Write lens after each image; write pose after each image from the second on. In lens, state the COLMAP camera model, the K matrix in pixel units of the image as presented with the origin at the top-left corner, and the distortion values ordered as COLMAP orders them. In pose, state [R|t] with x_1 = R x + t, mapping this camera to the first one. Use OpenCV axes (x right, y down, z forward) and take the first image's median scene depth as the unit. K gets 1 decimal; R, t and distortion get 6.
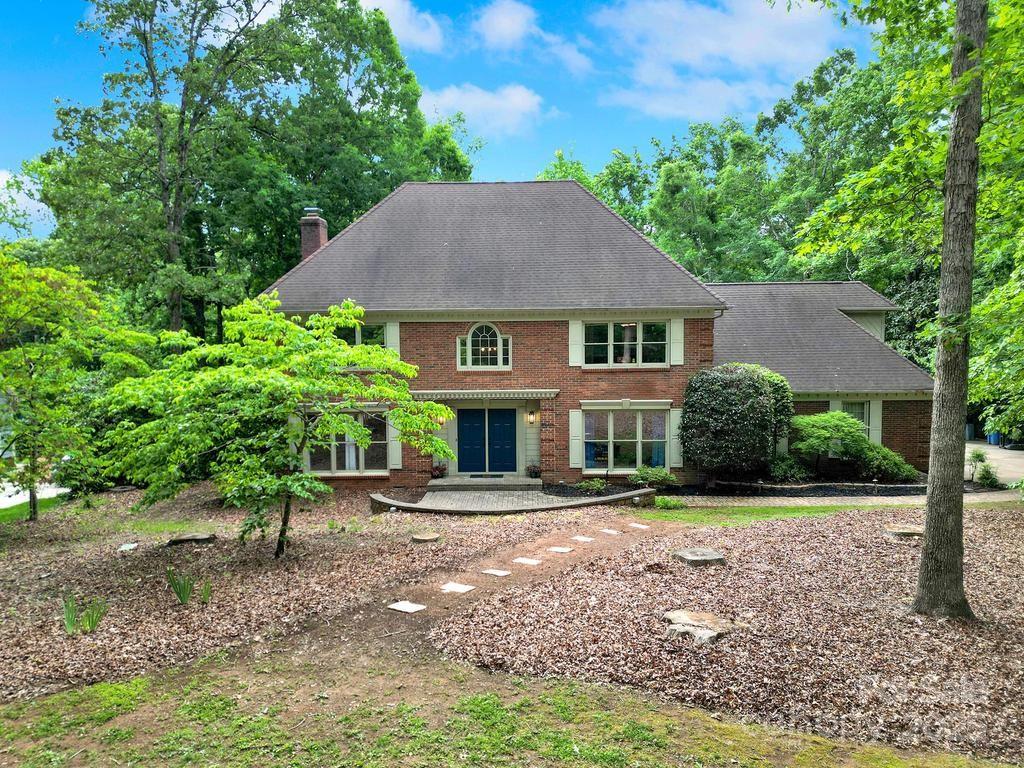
lens RADIAL K [[722.3, 0, 512.9], [0, 722.3, 392.6], [0, 0, 1]] dist [0.030769, -0.008972]
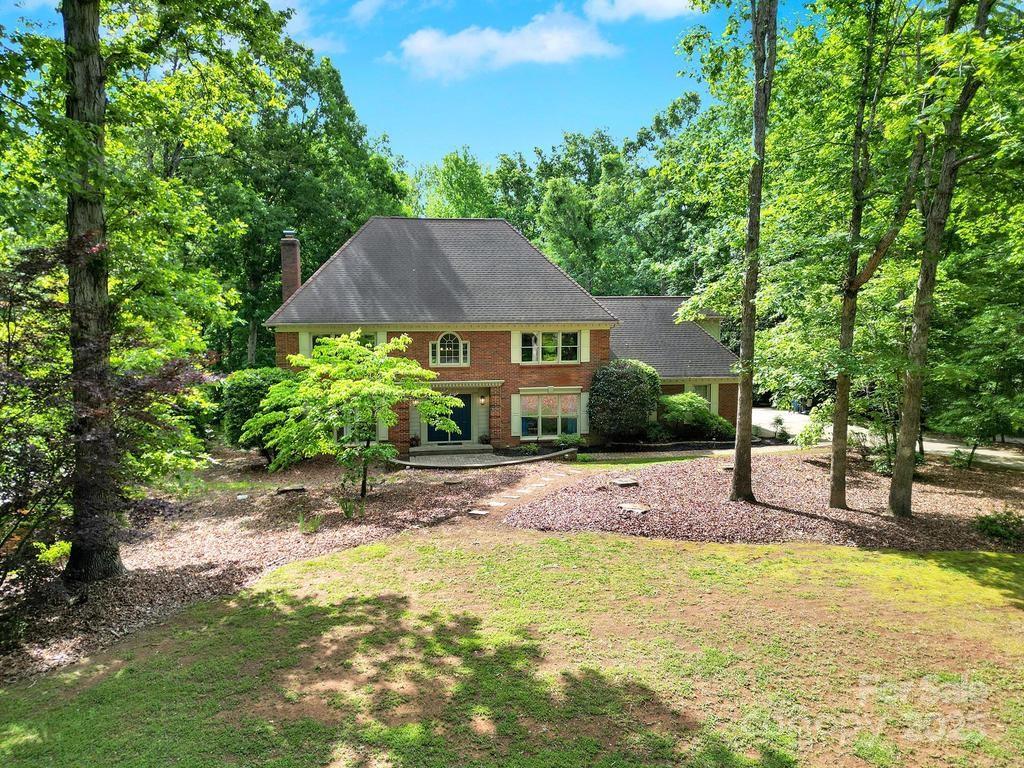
lens RADIAL K [[722.3, 0, 511.6], [0, 722.3, 377.4], [0, 0, 1]] dist [0.030769, -0.008972]
pose [[0.982574, -0.011173, 0.185534, -0.178792], [0.007090, 0.999718, 0.022652, -0.040945], [-0.185735, -0.020942, 0.982377, -0.367629]]
